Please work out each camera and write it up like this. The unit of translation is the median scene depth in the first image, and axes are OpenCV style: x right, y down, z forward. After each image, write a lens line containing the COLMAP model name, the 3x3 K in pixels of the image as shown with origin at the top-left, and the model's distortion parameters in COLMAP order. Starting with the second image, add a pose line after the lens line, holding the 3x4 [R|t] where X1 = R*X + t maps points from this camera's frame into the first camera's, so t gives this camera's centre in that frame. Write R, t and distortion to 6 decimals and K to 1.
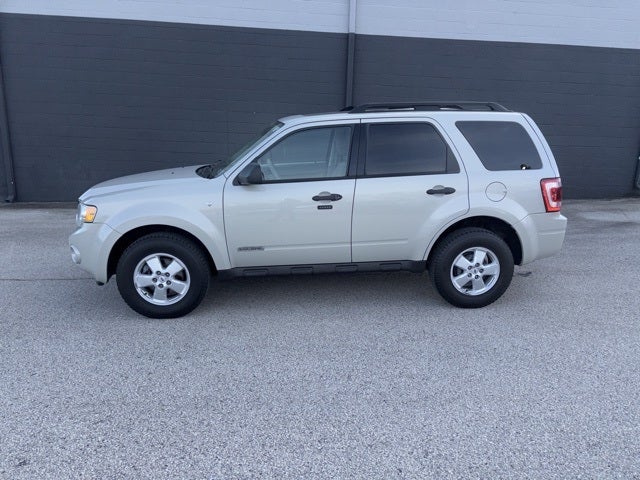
lens RADIAL K [[477.4, 0, 319.8], [0, 477.4, 257.7], [0, 0, 1]] dist [0.028607, -0.002541]
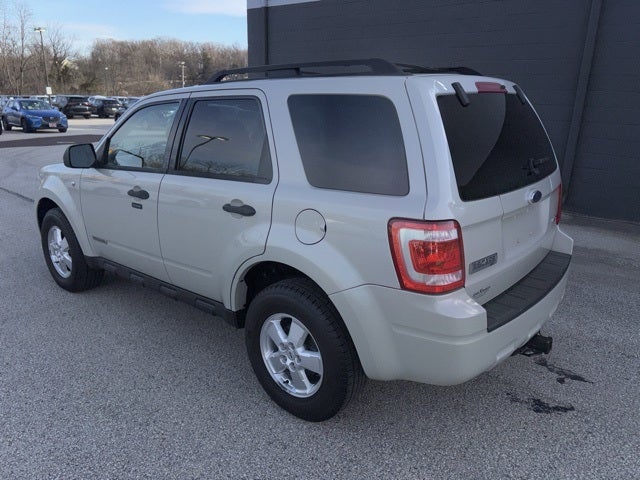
lens RADIAL K [[484.6, 0, 320.0], [0, 484.6, 240.0], [0, 0, 1]] dist [0.069008, -0.075918]
pose [[0.690423, 0.196084, -0.696324, 0.763093], [-0.196772, 0.977175, 0.080066, -0.169361], [0.696130, 0.081738, 0.713248, 0.625411]]
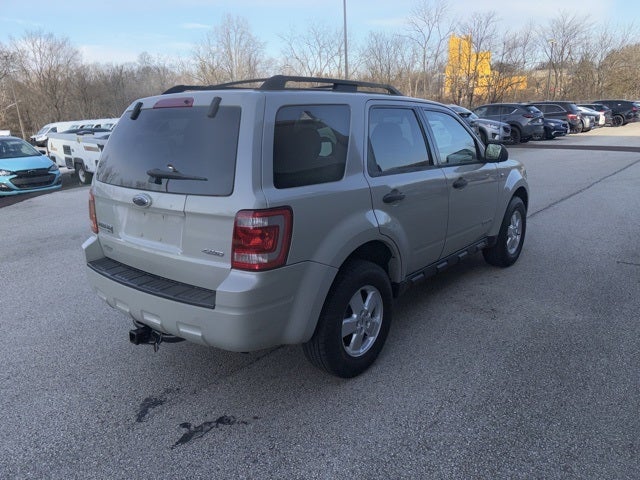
lens RADIAL K [[475.4, 0, 320.0], [0, 475.4, 240.0], [0, 0, 1]] dist [0.056956, -0.066474]
pose [[-0.707366, 0.192581, -0.680107, 0.802025], [-0.171276, 0.886797, 0.429250, -0.493598], [0.685782, 0.420123, -0.594306, 1.786371]]
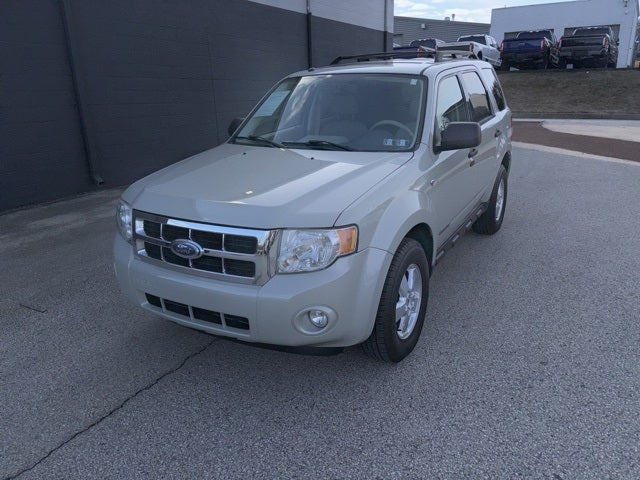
lens RADIAL K [[484.4, 0, 321.8], [0, 484.4, 254.5], [0, 0, 1]] dist [0.036399, -0.001156]
pose [[0.577134, -0.302040, 0.758741, -0.912603], [0.256358, 0.949133, 0.182832, -0.181793], [-0.775369, 0.088991, 0.625207, 0.630323]]
